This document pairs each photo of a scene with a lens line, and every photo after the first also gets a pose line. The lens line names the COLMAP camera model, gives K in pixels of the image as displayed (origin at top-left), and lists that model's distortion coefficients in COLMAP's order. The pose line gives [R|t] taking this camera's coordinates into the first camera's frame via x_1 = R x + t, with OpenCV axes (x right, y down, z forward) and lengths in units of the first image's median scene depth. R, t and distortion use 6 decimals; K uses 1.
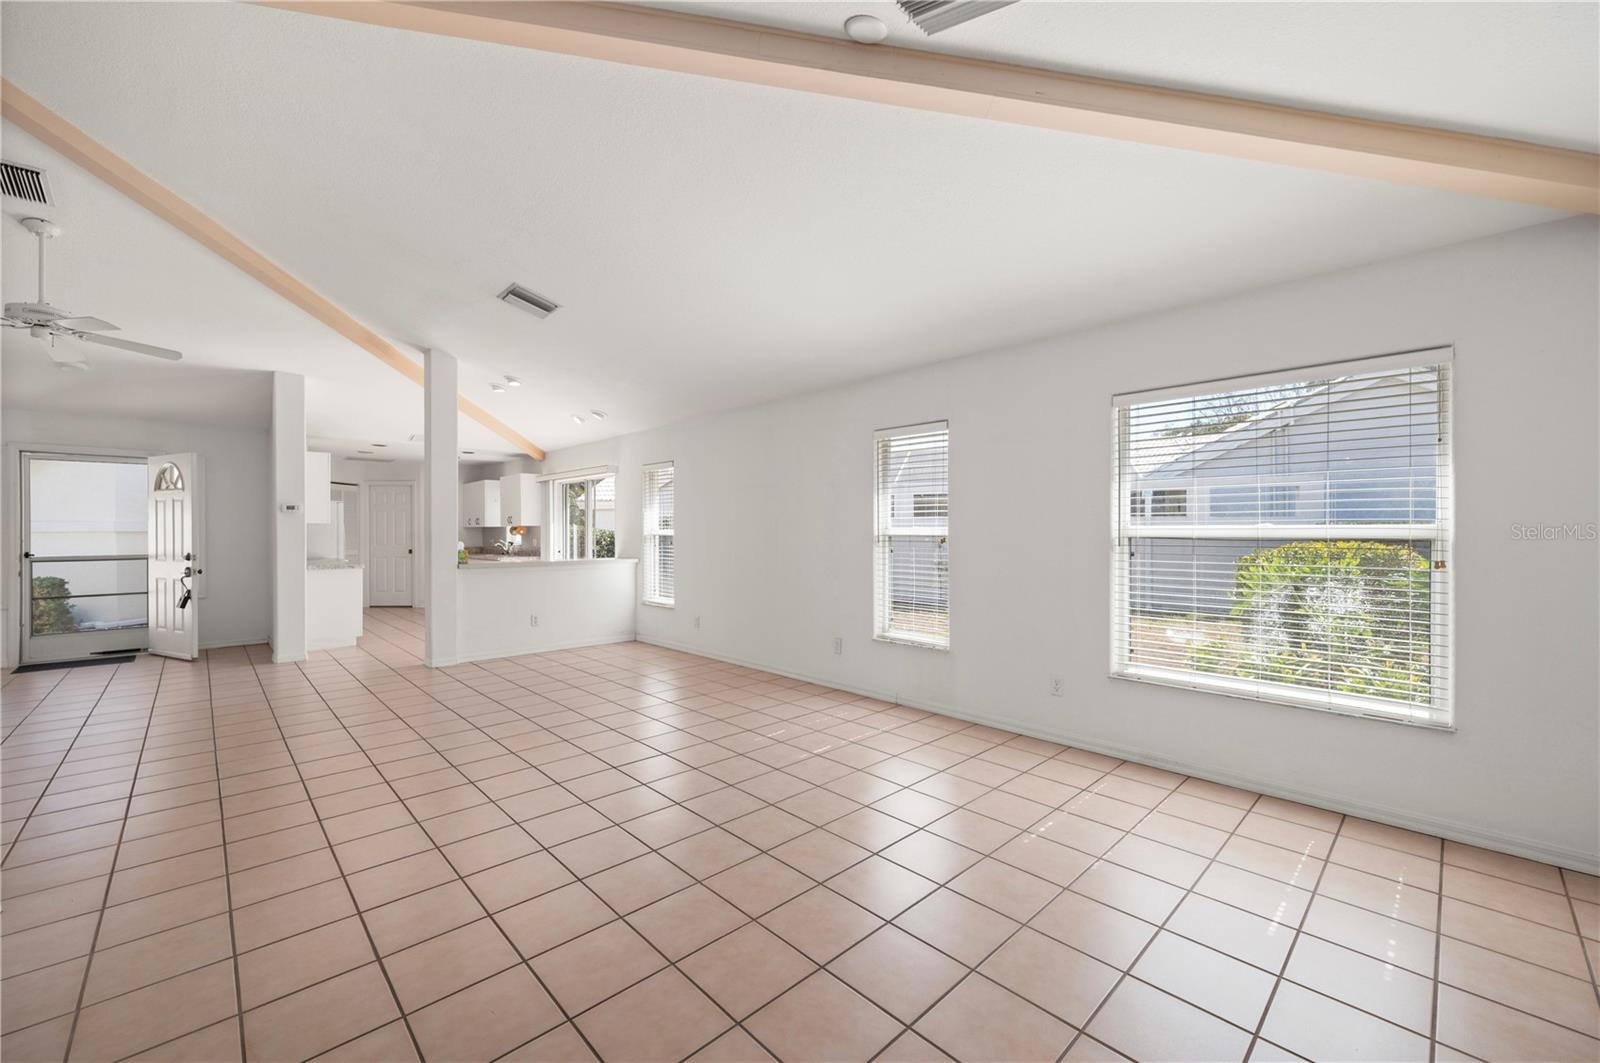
lens RADIAL K [[632.9, 0, 800.0], [0, 632.9, 531.5], [0, 0, 1]] dist [0.000697, 0.000078]
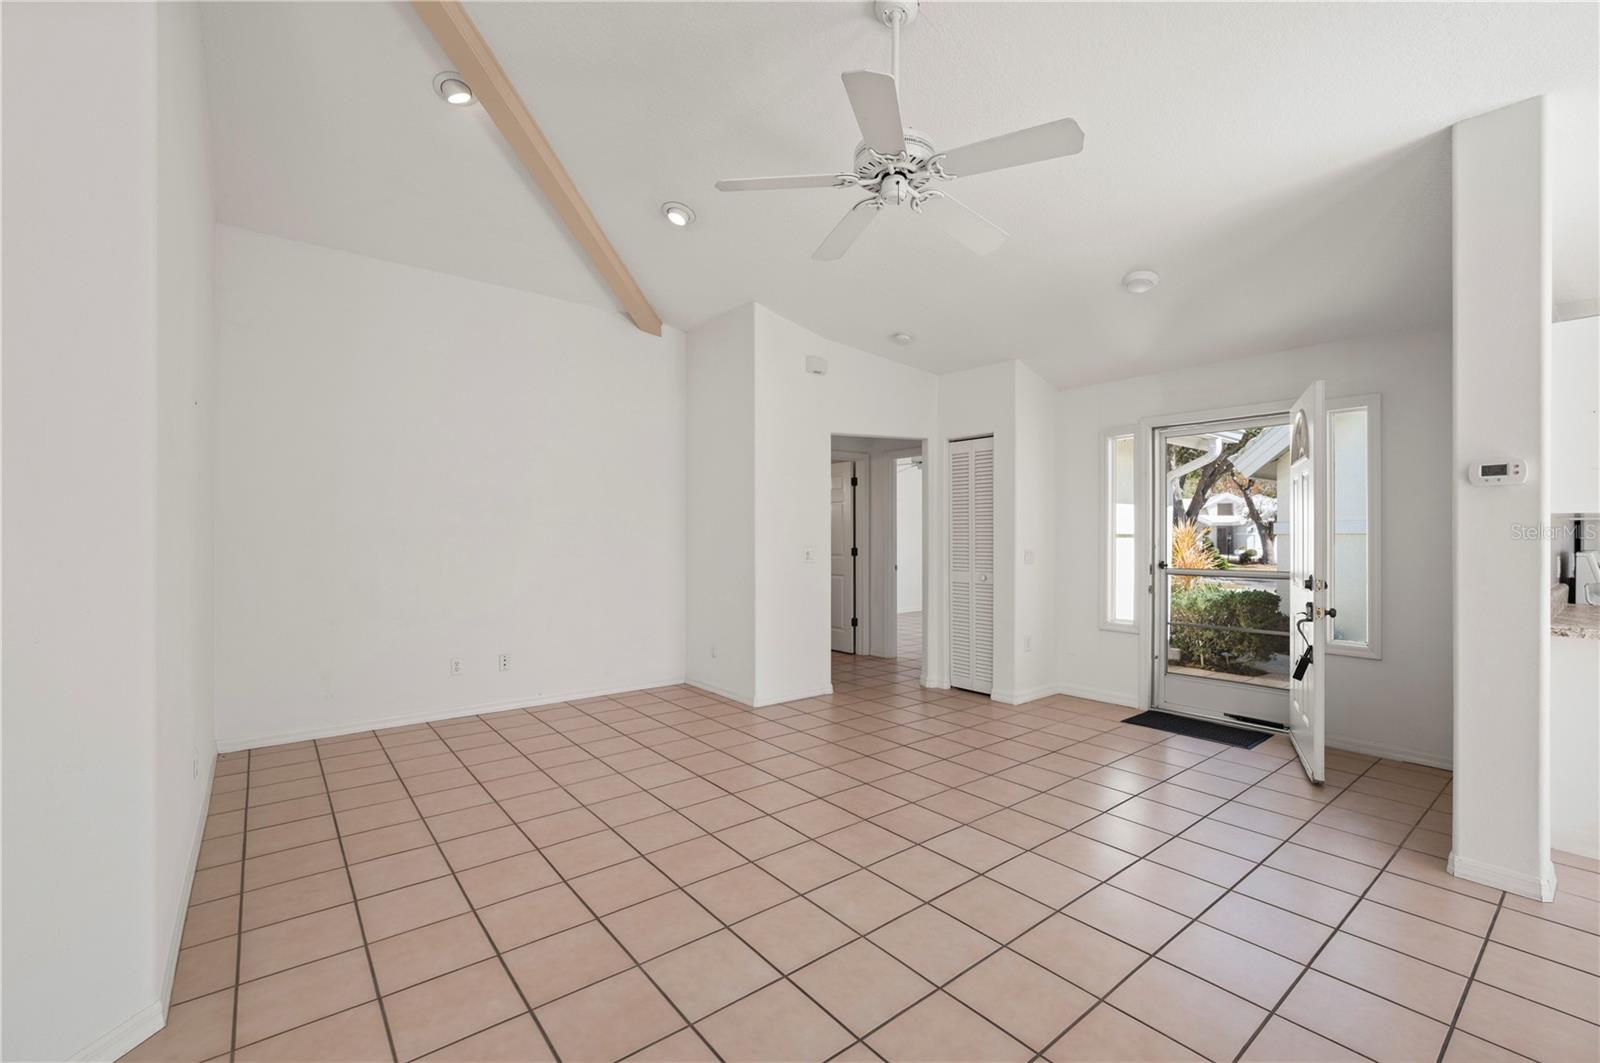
lens RADIAL K [[672.7, 0, 798.2], [0, 672.7, 534.6], [0, 0, 1]] dist [-0.000671, 0.000088]
pose [[-0.084146, 0.002375, -0.996451, -0.361669], [-0.002024, 0.999995, 0.002555, -0.000091], [0.996451, 0.002232, -0.084141, 0.599264]]
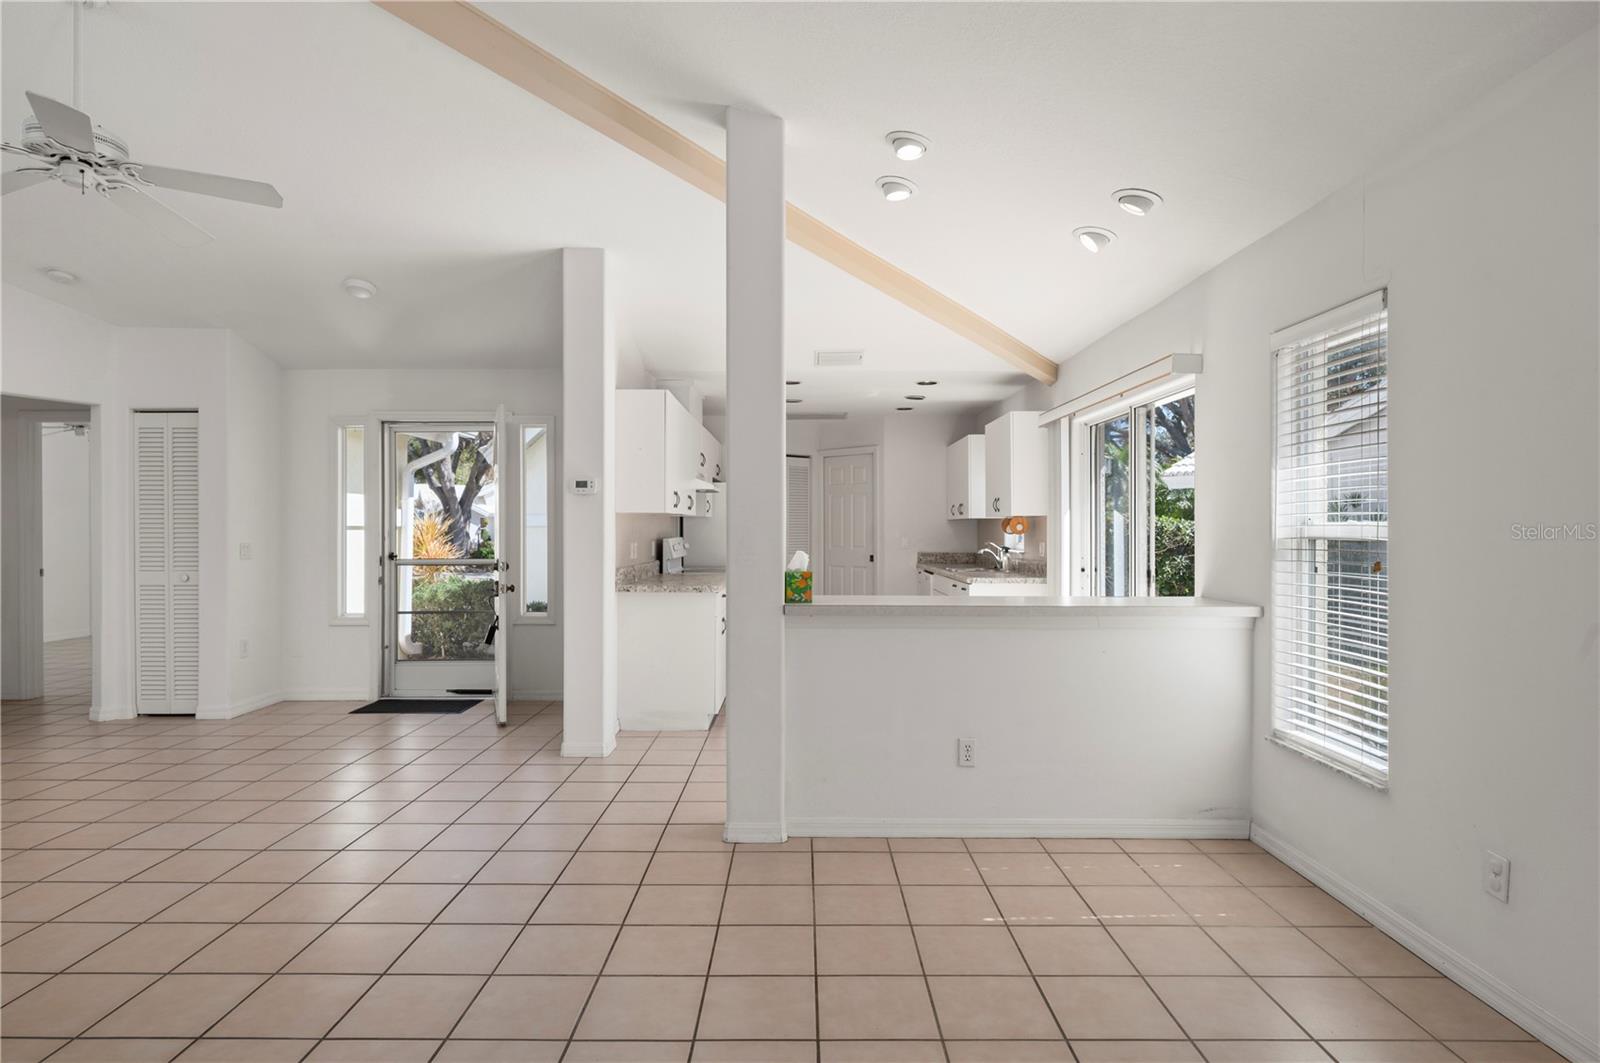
lens RADIAL K [[857.7, 0, 799.4], [0, 857.7, 528.6], [0, 0, 1]] dist [-0.001574, 0.000713]
pose [[0.722367, 0.003541, -0.691501, -0.128843], [-0.002207, 0.999994, 0.002814, -0.000498], [0.691507, -0.000507, 0.722370, 0.555029]]
